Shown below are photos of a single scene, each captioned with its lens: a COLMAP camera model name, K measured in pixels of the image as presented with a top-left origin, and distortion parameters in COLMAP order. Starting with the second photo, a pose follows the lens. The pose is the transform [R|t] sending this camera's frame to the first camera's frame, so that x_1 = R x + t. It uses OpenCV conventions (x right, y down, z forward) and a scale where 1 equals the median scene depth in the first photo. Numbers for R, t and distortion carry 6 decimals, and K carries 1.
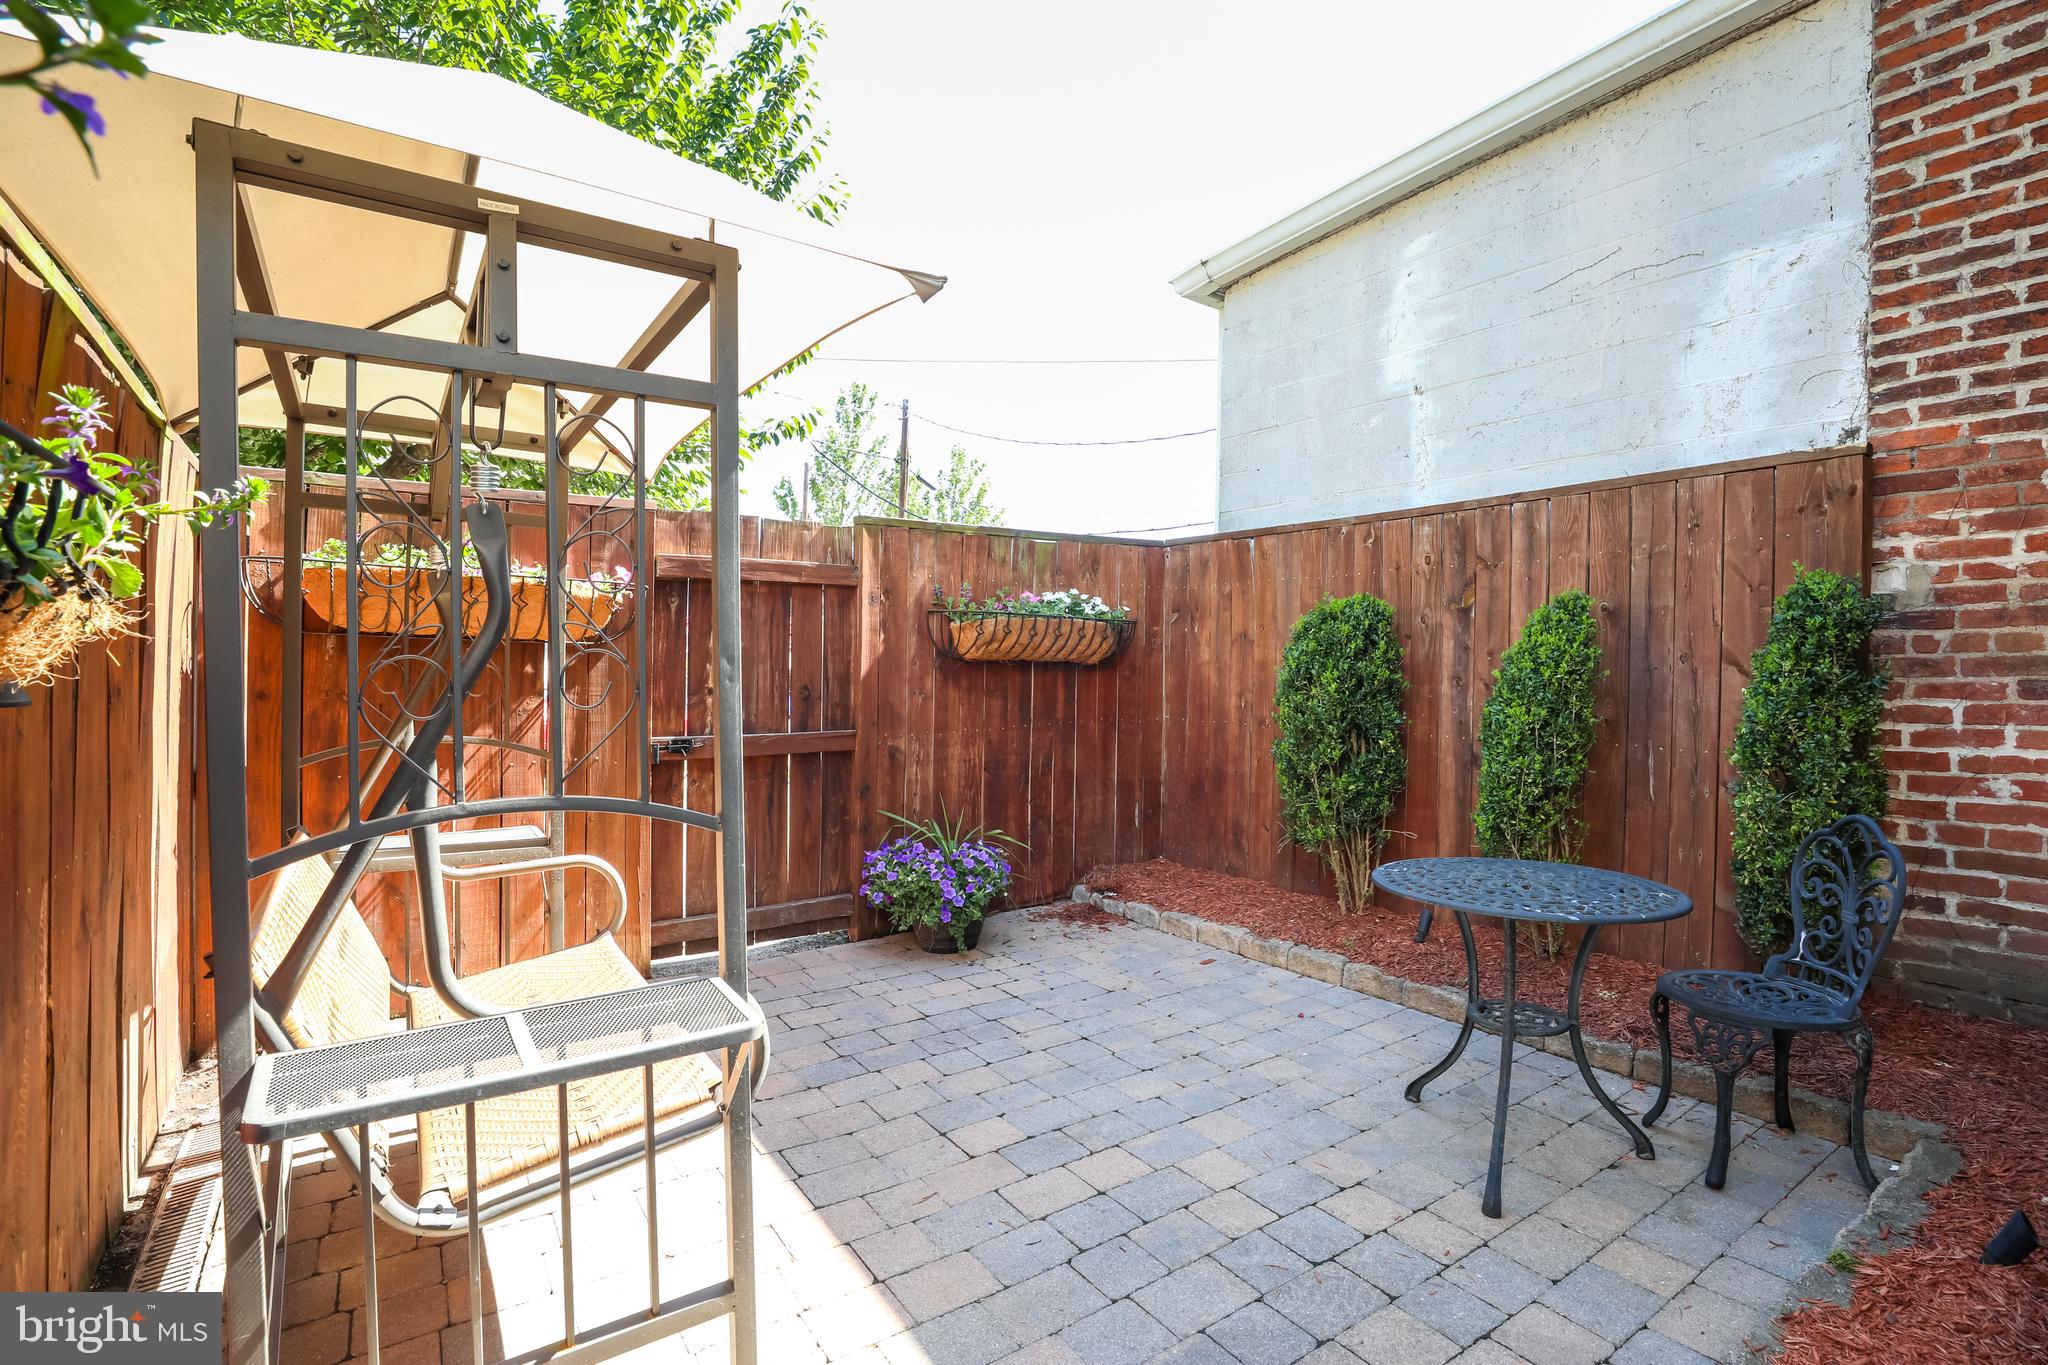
lens RADIAL K [[936.6, 0, 1024.0], [0, 936.6, 682.5], [0, 0, 1]] dist [-0.001137, 0.000083]
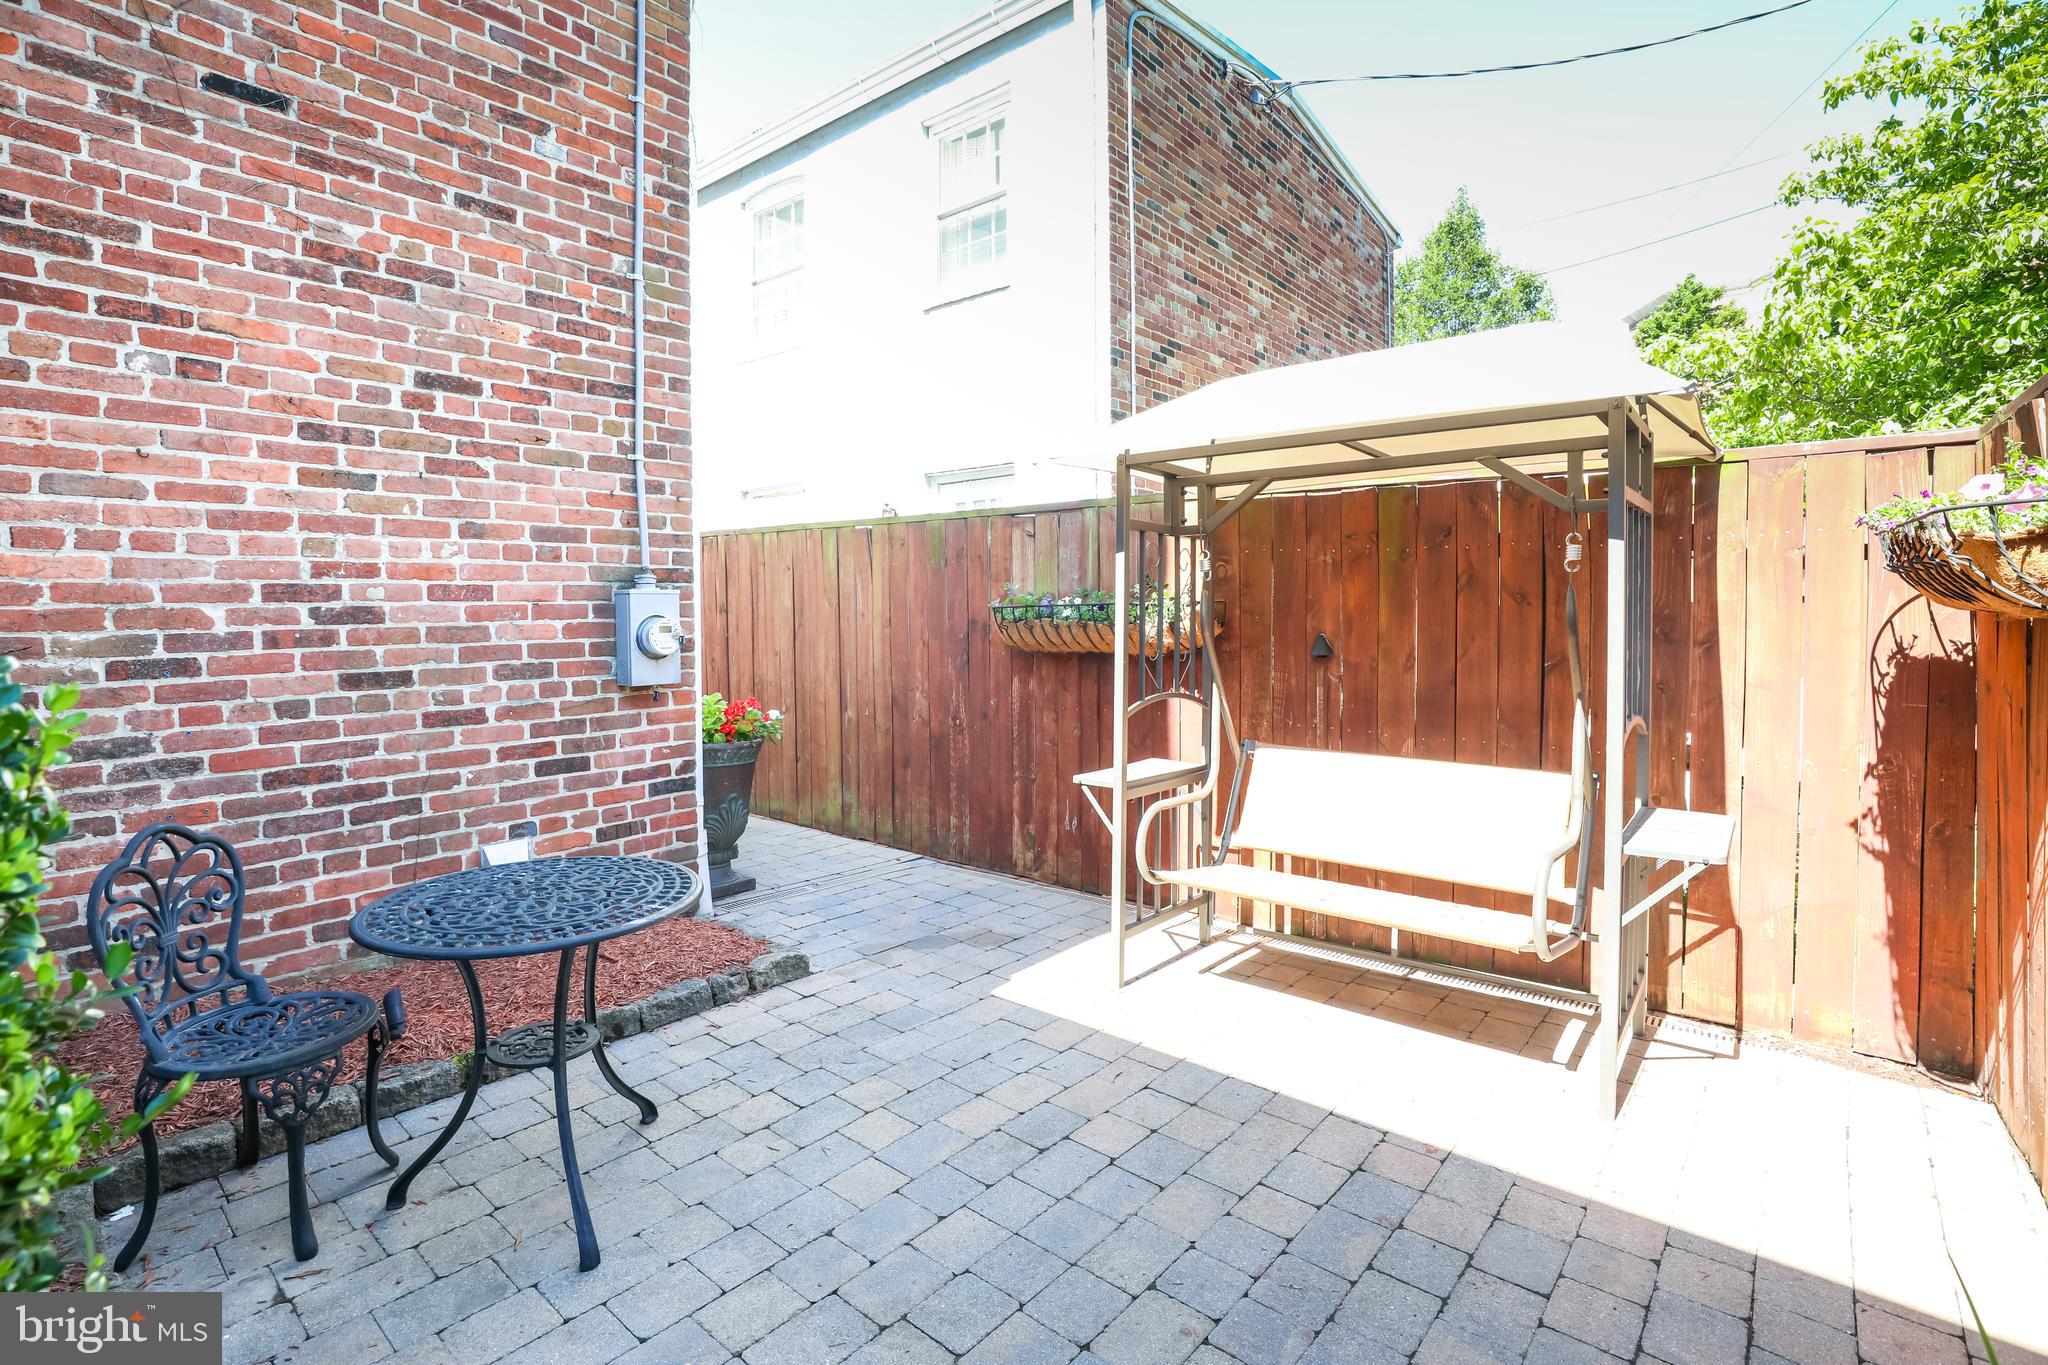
lens RADIAL K [[960.5, 0, 1027.5], [0, 960.5, 634.8], [0, 0, 1]] dist [-0.050317, 0.016475]
pose [[-0.962324, 0.001533, -0.271903, 0.229276], [-0.007075, 0.999504, 0.030678, -0.048623], [0.271815, 0.031446, -0.961836, 1.411009]]
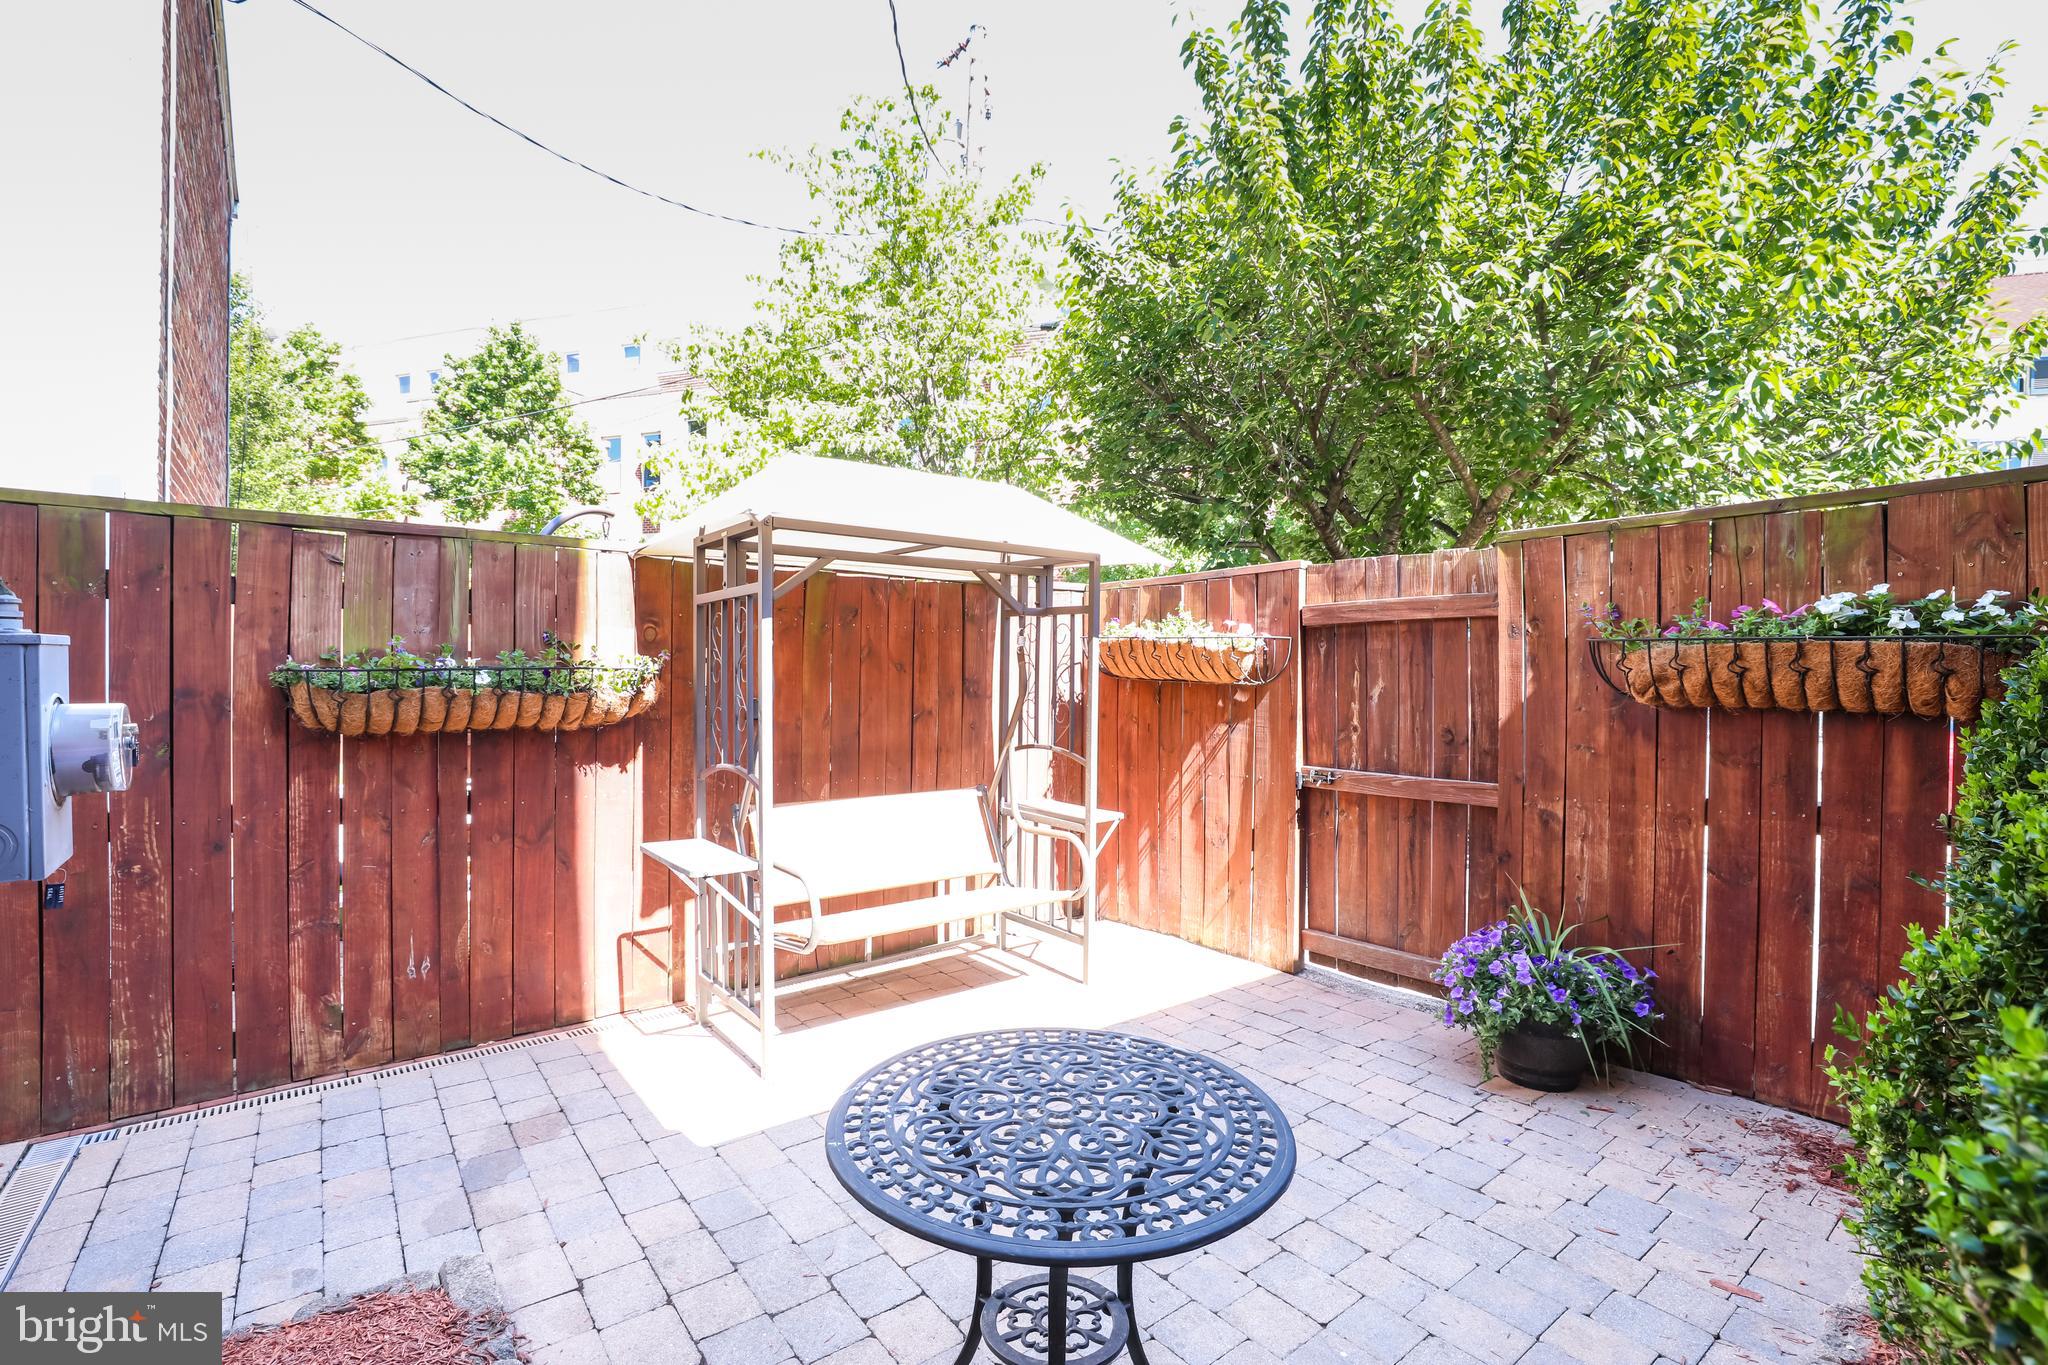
lens RADIAL K [[934.8, 0, 1029.9], [0, 934.8, 666.2], [0, 0, 1]] dist [-0.034863, -0.000008]
pose [[0.076255, -0.007008, -0.997064, 0.811187], [-0.017554, 0.999811, -0.008370, -0.054295], [0.996934, 0.018141, 0.076118, 0.654513]]
